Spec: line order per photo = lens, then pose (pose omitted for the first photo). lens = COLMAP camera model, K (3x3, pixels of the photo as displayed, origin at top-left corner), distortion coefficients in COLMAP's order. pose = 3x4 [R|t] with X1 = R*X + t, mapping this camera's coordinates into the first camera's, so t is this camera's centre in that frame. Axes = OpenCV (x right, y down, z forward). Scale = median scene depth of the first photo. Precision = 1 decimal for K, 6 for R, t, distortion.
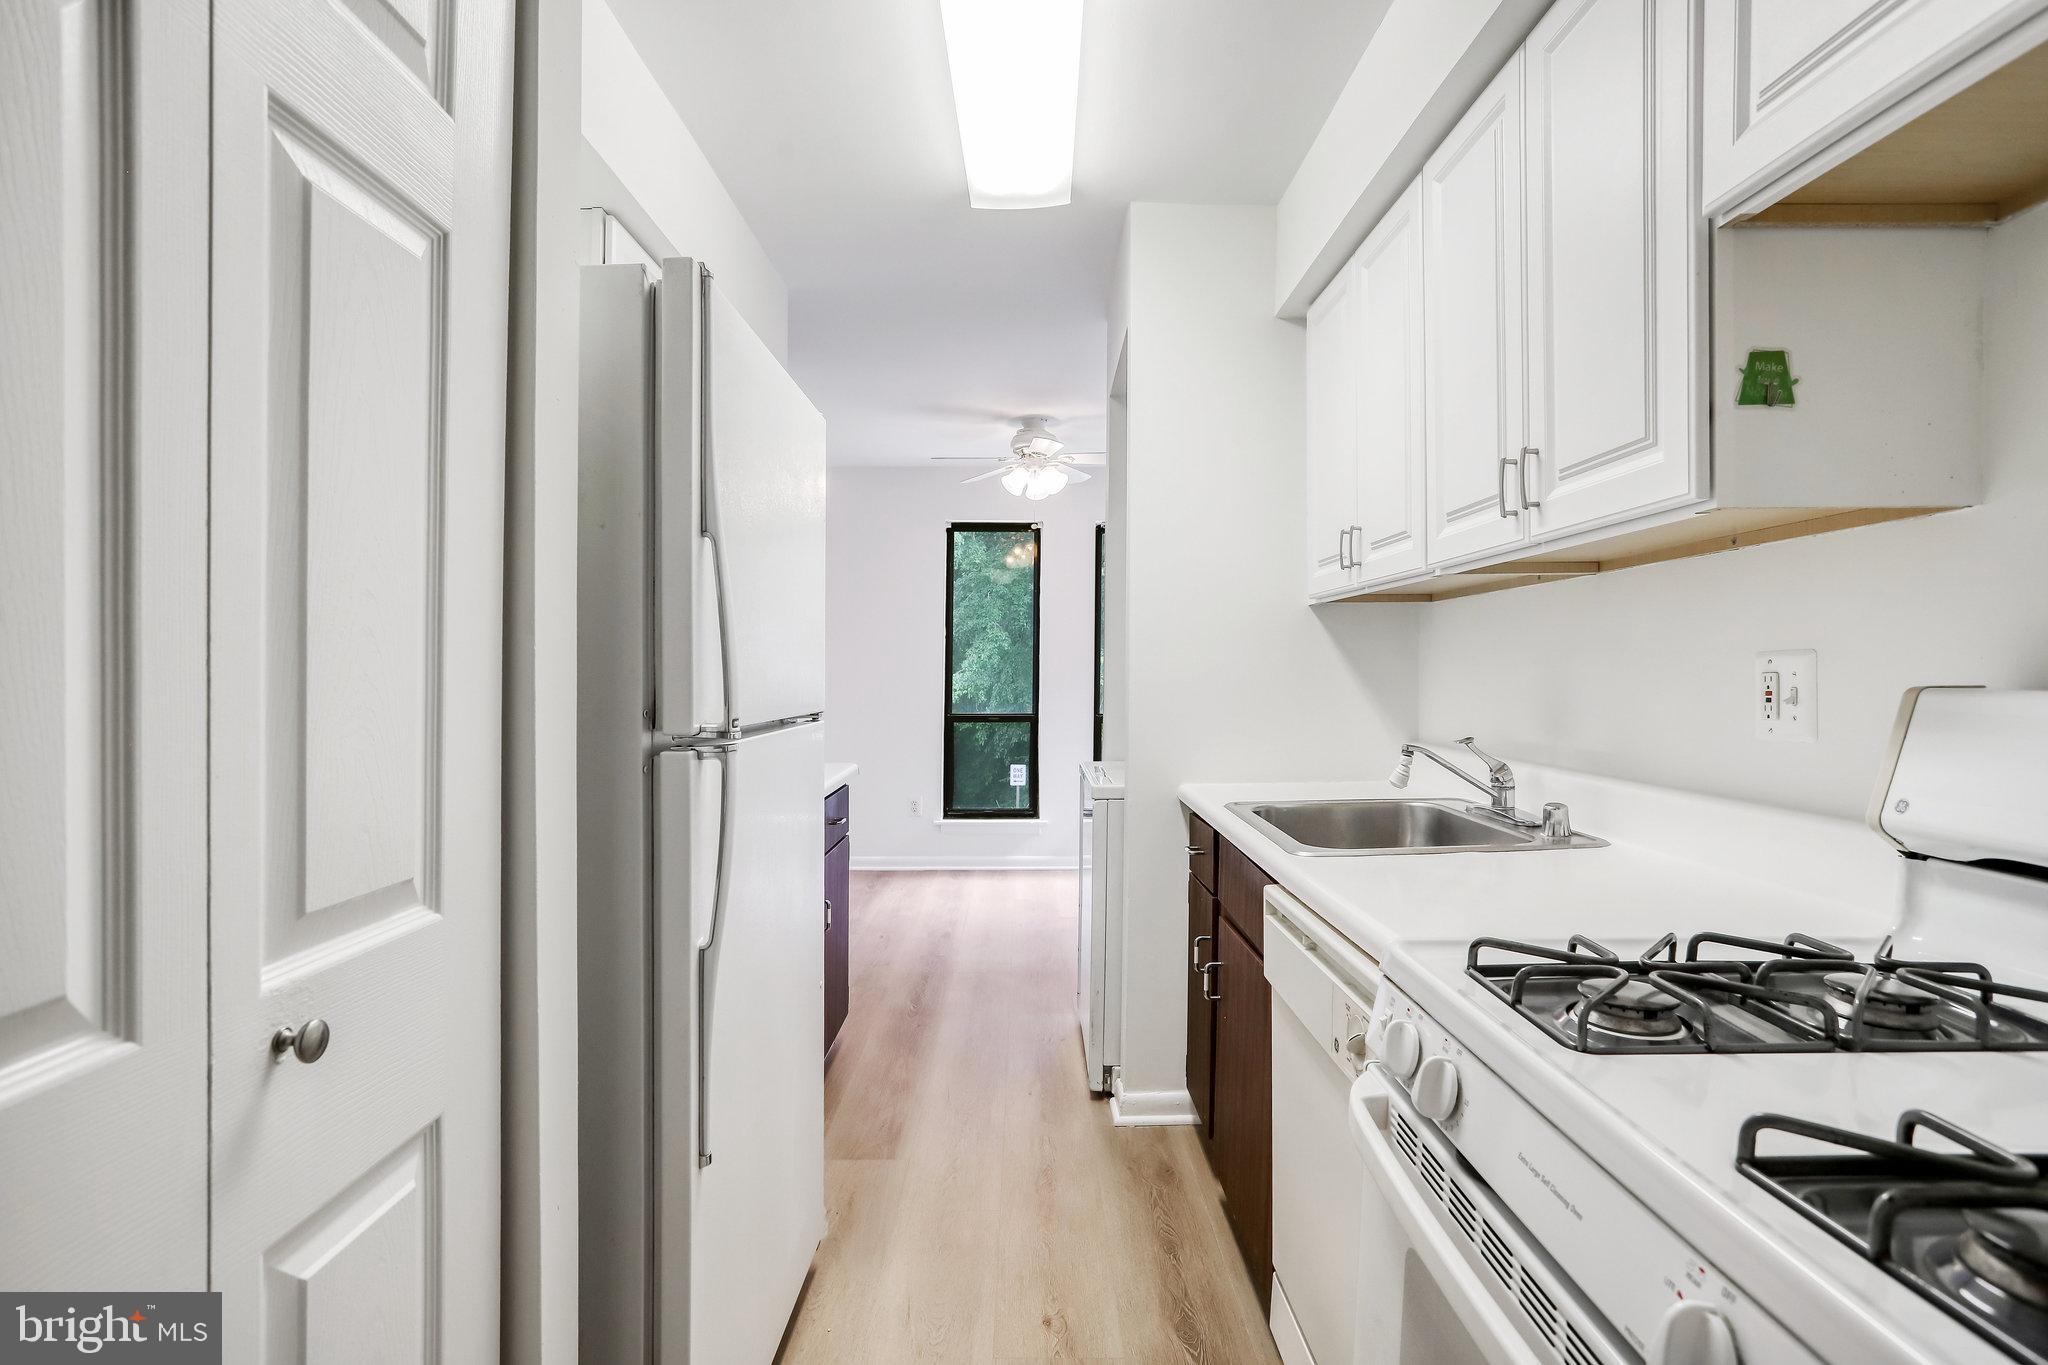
lens RADIAL K [[1025.4, 0, 1021.0], [0, 1025.4, 674.0], [0, 0, 1]] dist [-0.056533, 0.027310]
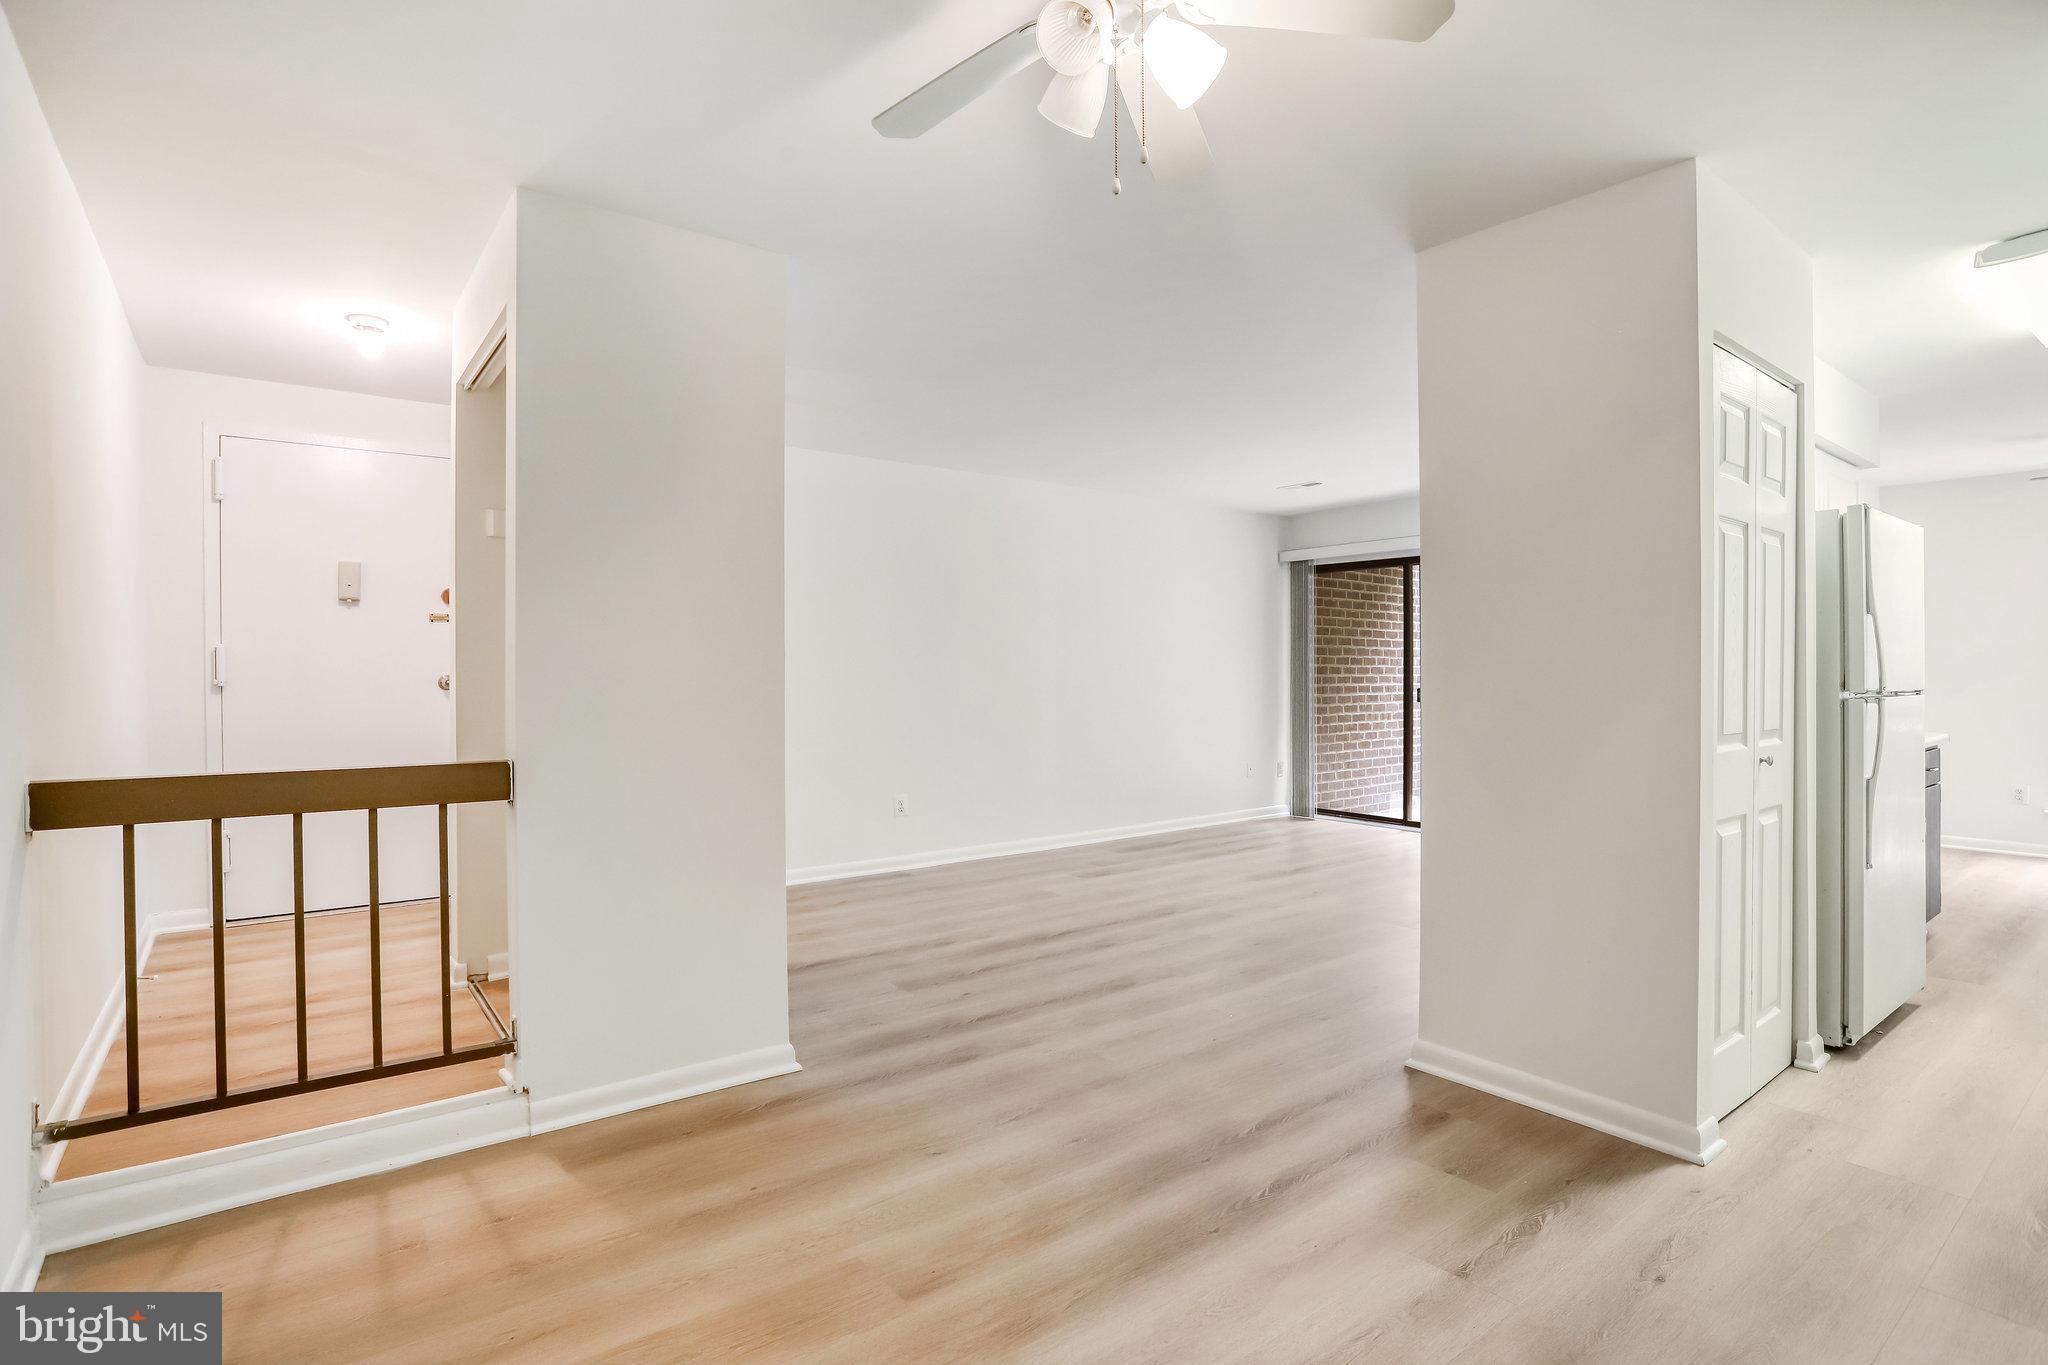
lens RADIAL K [[1025.4, 0, 1025.7], [0, 1025.4, 660.5], [0, 0, 1]] dist [-0.056533, 0.027310]
pose [[0.620228, -0.008447, -0.784376, 0.324163], [-0.000646, 0.999936, -0.011279, 0.009633], [0.784421, 0.007503, 0.620183, -2.129020]]
